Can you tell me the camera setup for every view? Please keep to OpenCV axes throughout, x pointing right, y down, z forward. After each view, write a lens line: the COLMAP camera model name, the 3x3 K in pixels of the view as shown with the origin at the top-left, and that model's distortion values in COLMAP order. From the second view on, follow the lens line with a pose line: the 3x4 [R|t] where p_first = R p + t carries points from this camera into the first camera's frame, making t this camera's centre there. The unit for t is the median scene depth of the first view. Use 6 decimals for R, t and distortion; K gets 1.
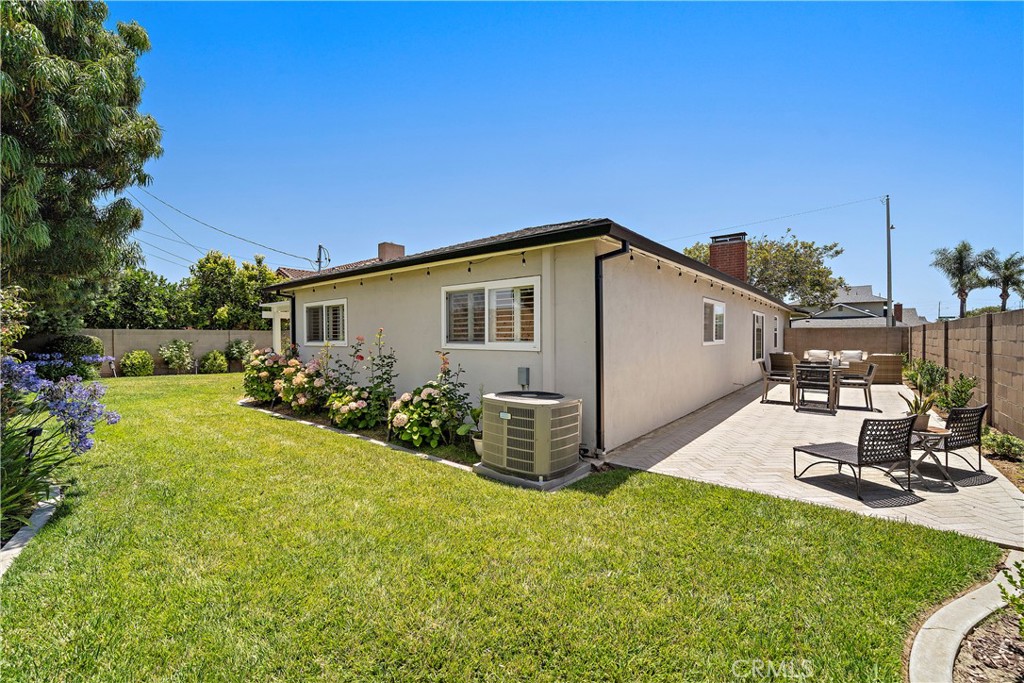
lens RADIAL K [[421.7, 0, 512.5], [0, 421.7, 341.8], [0, 0, 1]] dist [-0.004194, 0.000584]
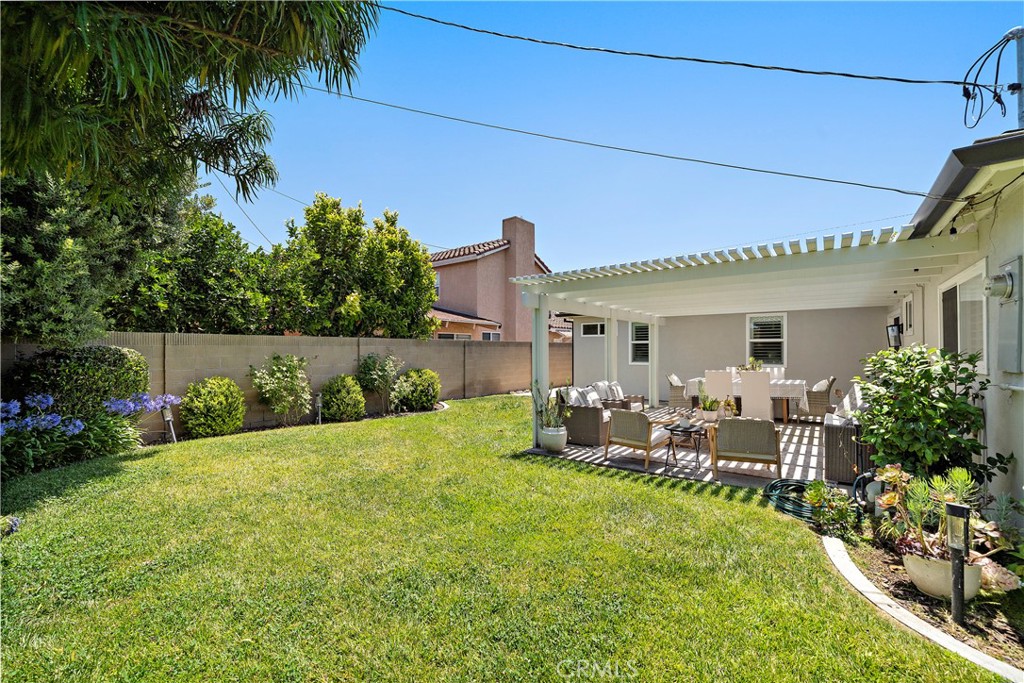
lens RADIAL K [[421.7, 0, 513.2], [0, 421.7, 344.8], [0, 0, 1]] dist [-0.004194, 0.000584]
pose [[0.999706, -0.000116, 0.024241, -0.562168], [0.000647, 0.999760, -0.021920, -0.006192], [-0.024232, 0.021929, 0.999466, 0.513368]]
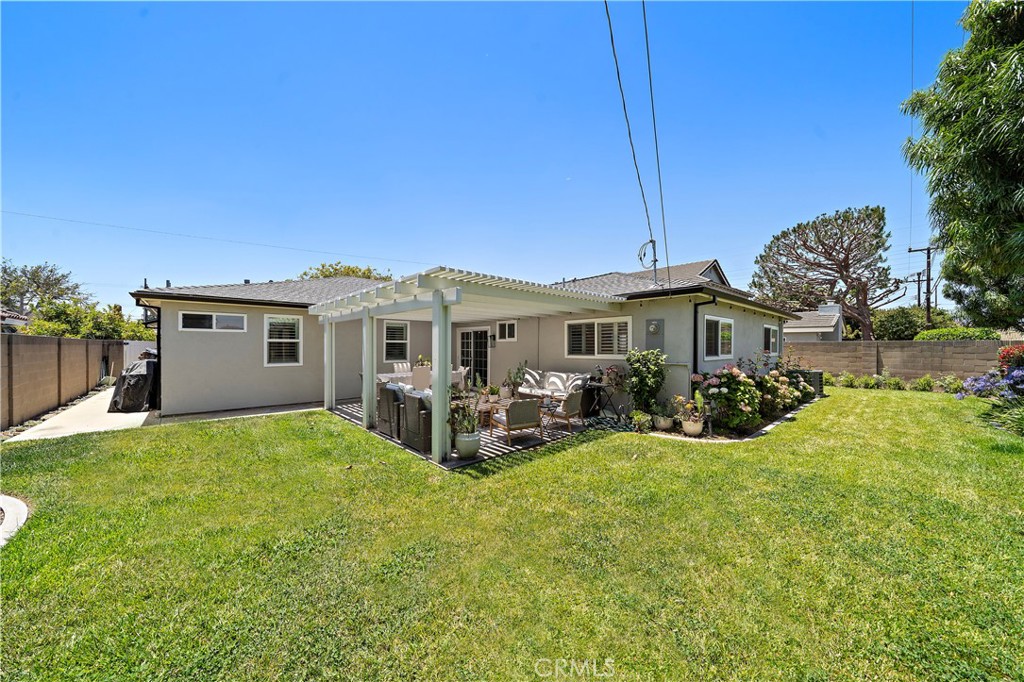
lens RADIAL K [[359.8, 0, 515.5], [0, 359.8, 344.4], [0, 0, 1]] dist [0.000261, 0.000004]
pose [[0.140020, 0.011077, 0.990087, -1.214537], [0.009191, 0.999880, -0.012486, -0.019399], [-0.990106, 0.010848, 0.139902, 1.264087]]
